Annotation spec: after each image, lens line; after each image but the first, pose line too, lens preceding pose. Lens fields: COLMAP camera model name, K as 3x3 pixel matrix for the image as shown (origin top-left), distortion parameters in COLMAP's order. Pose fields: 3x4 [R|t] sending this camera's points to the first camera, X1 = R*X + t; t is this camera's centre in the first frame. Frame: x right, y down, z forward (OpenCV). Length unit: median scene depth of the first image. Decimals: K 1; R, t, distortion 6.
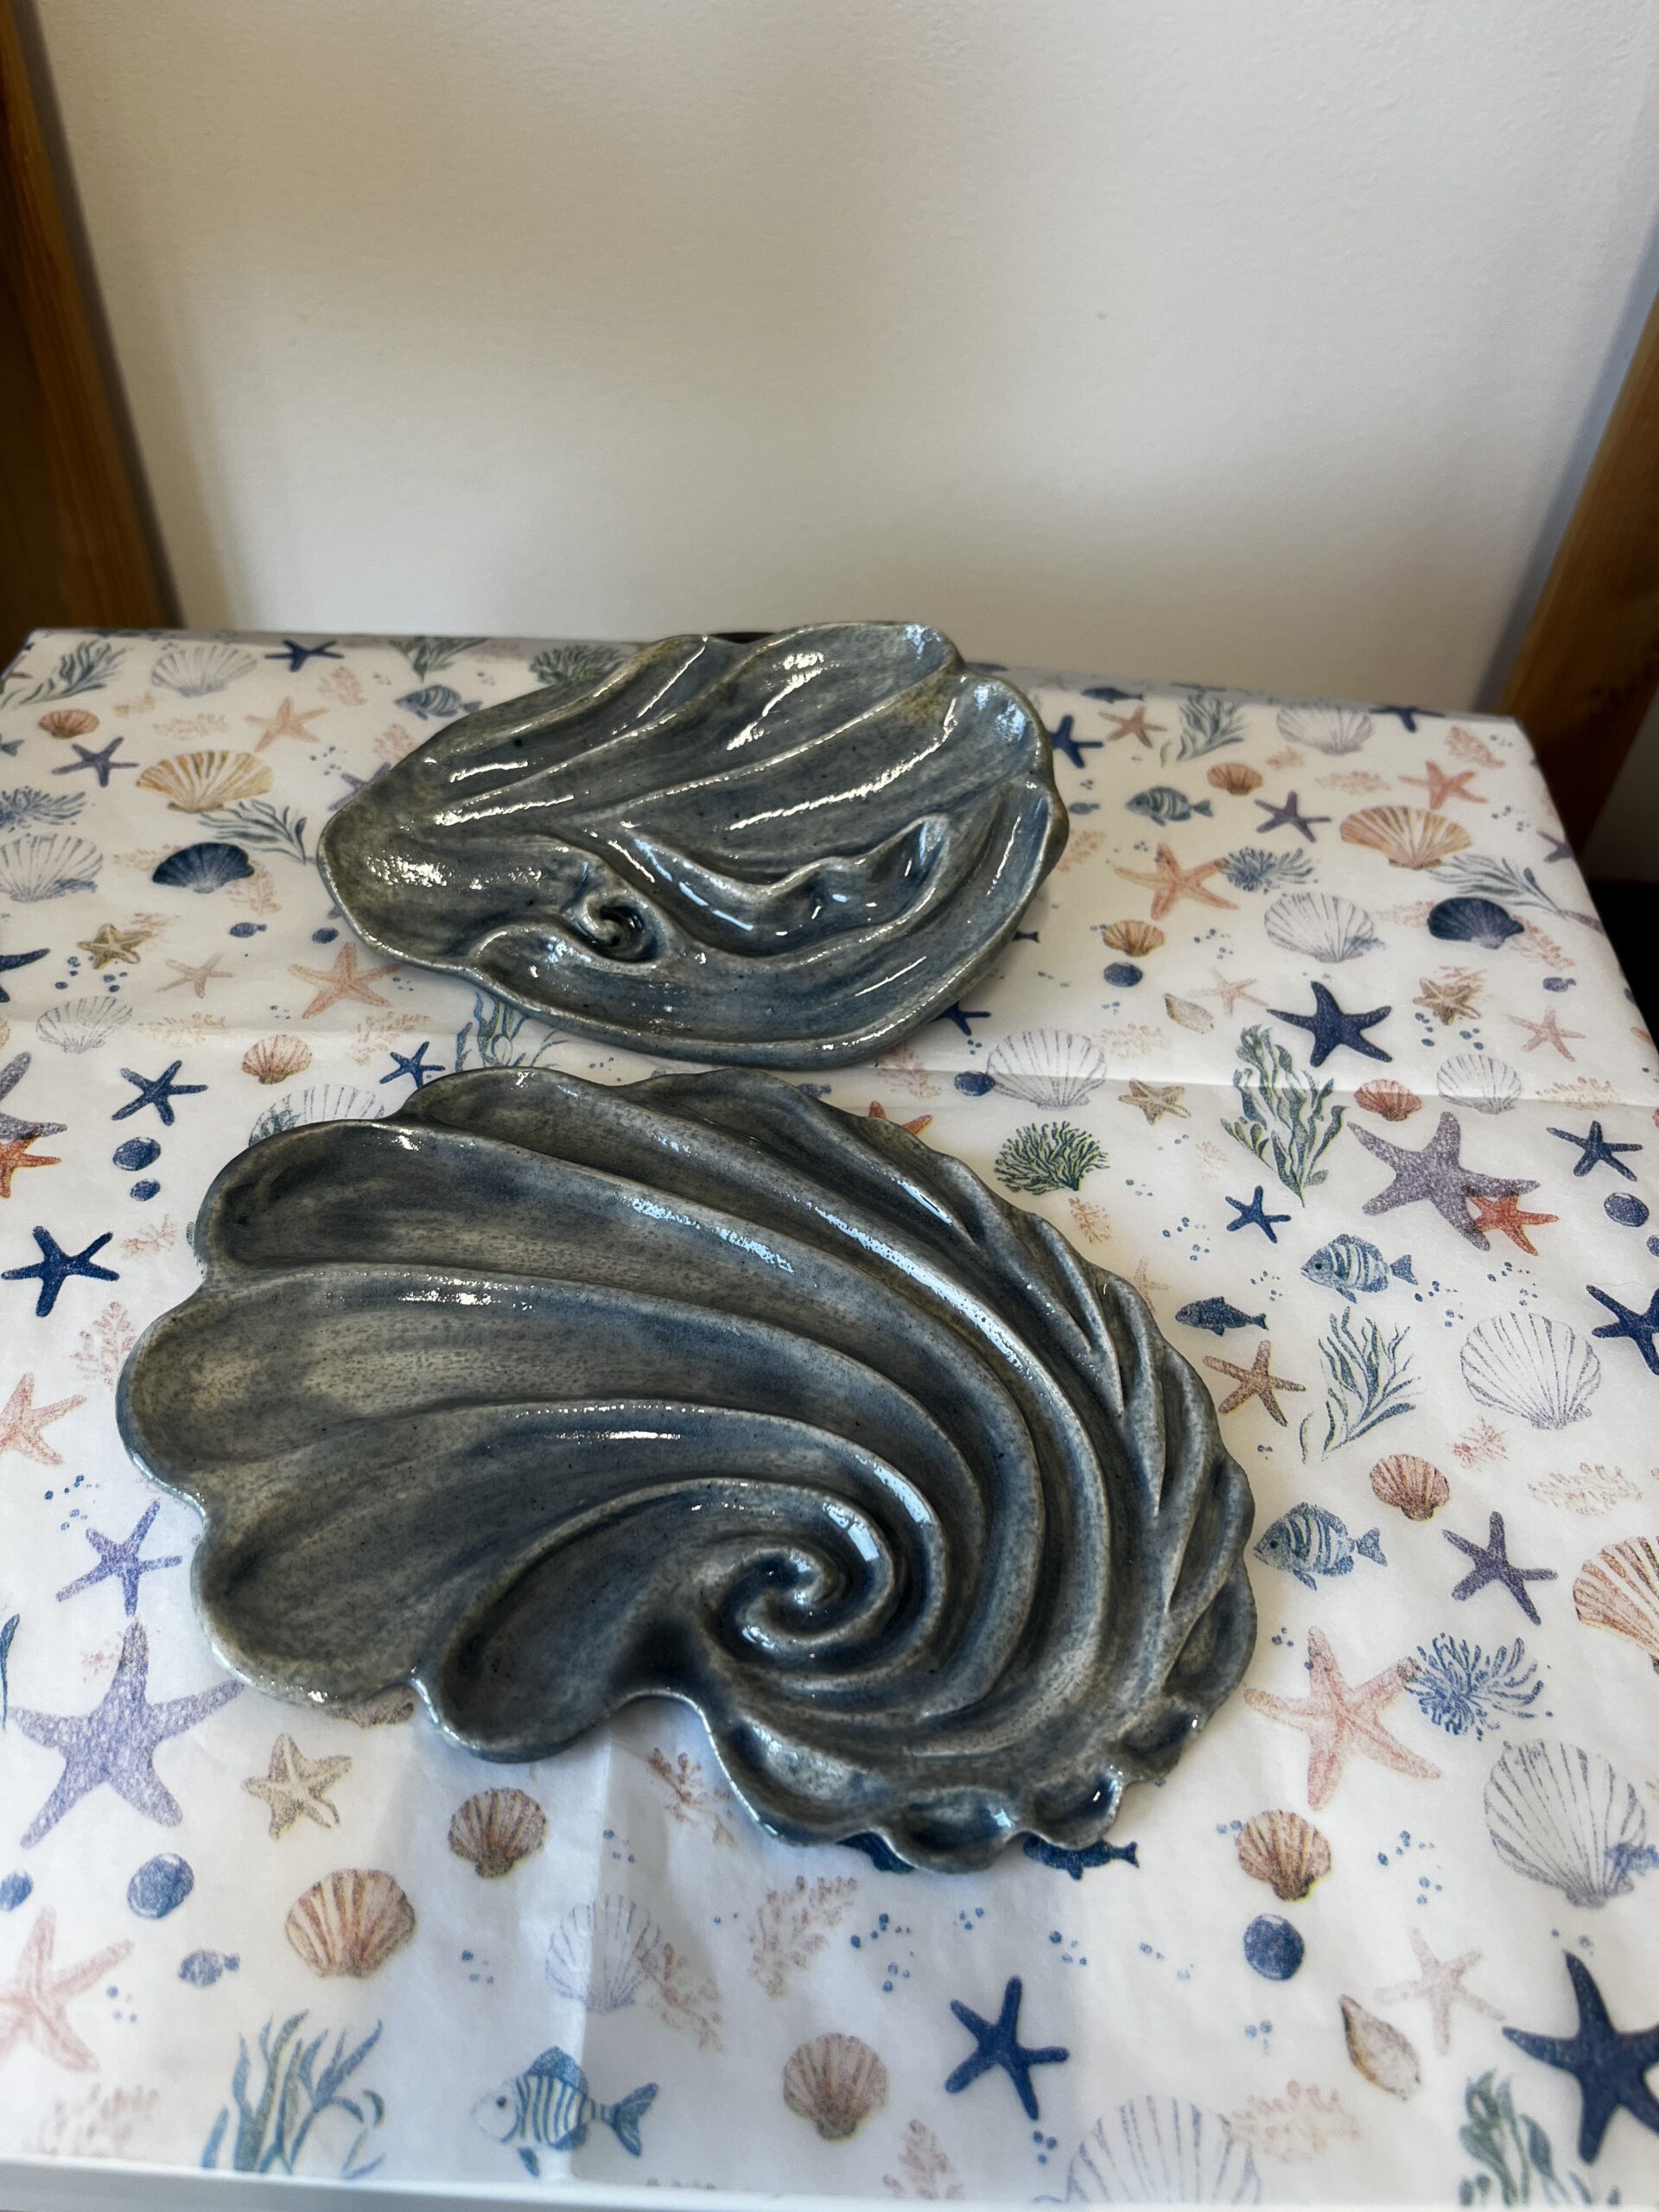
lens RADIAL K [[1725.3, 0, 821.9], [0, 1725.3, 1096.8], [0, 0, 1]] dist [0.008430, -0.058600]
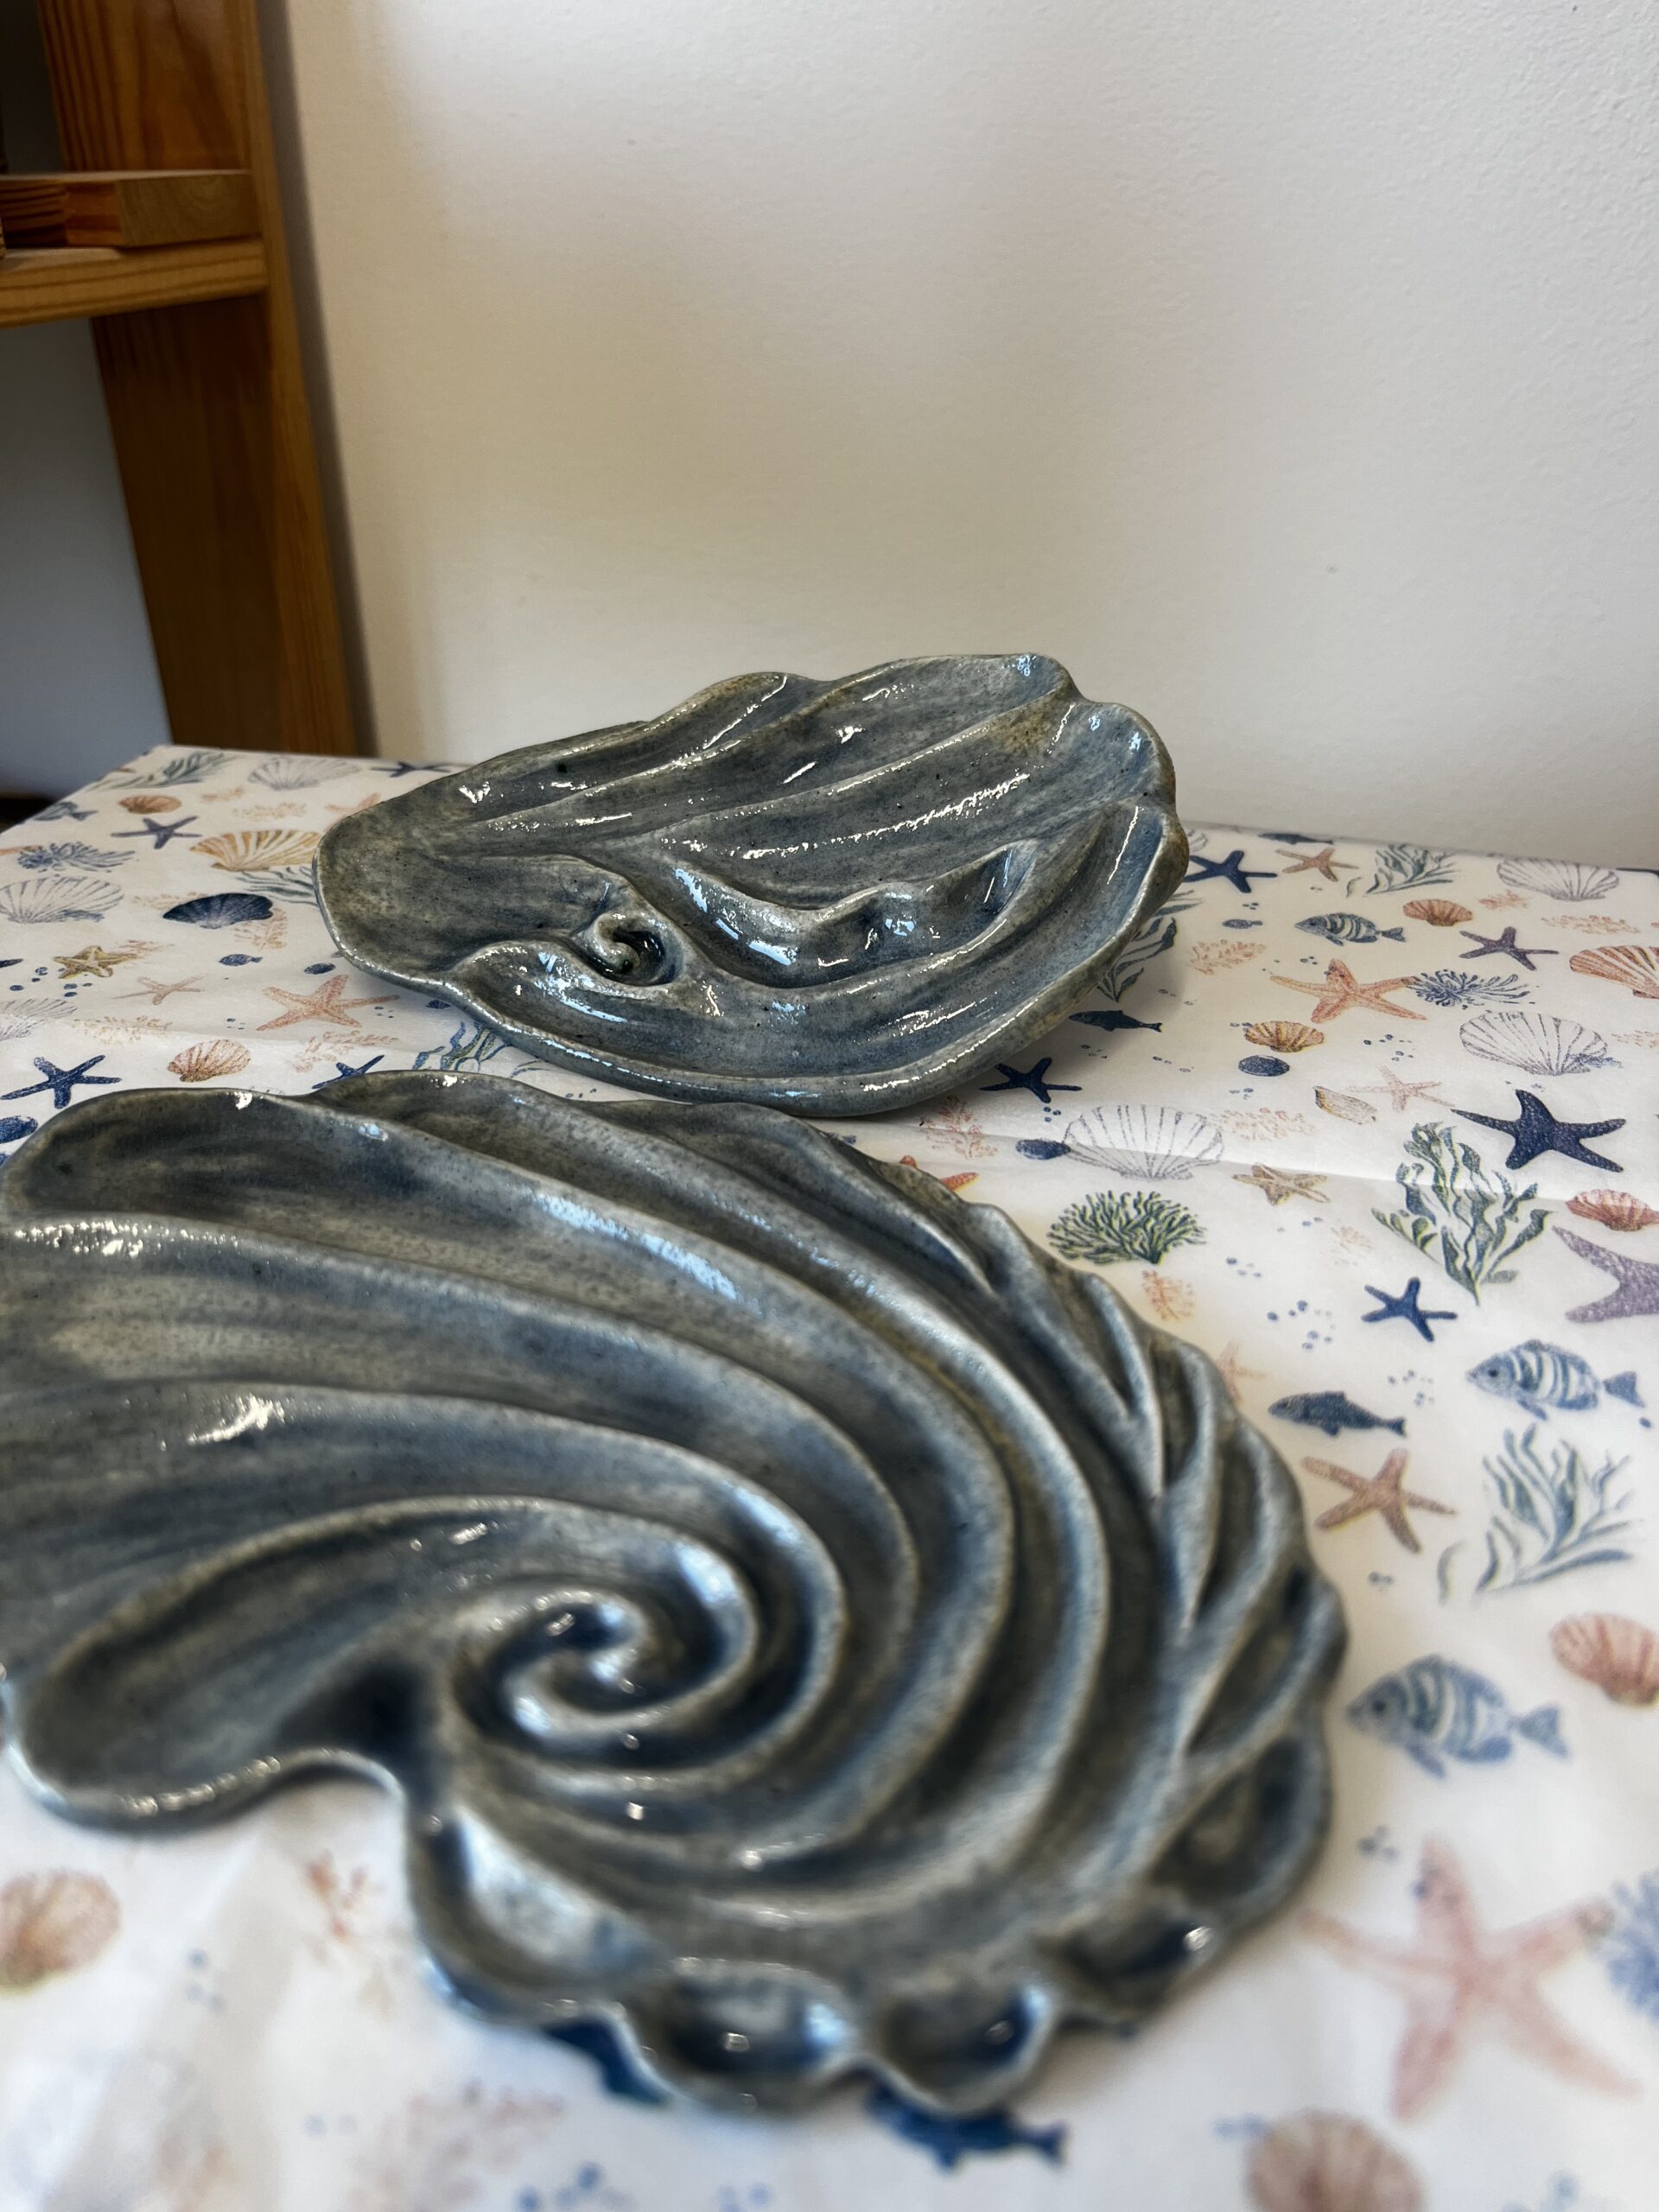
lens RADIAL K [[1725.3, 0, 847.3], [0, 1725.3, 1104.1], [0, 0, 1]] dist [0.008430, -0.058600]
pose [[0.983027, 0.059218, -0.173641, 0.139498], [-0.107500, 0.952894, -0.283614, 0.206860], [0.148667, 0.297466, 0.943086, 0.265308]]
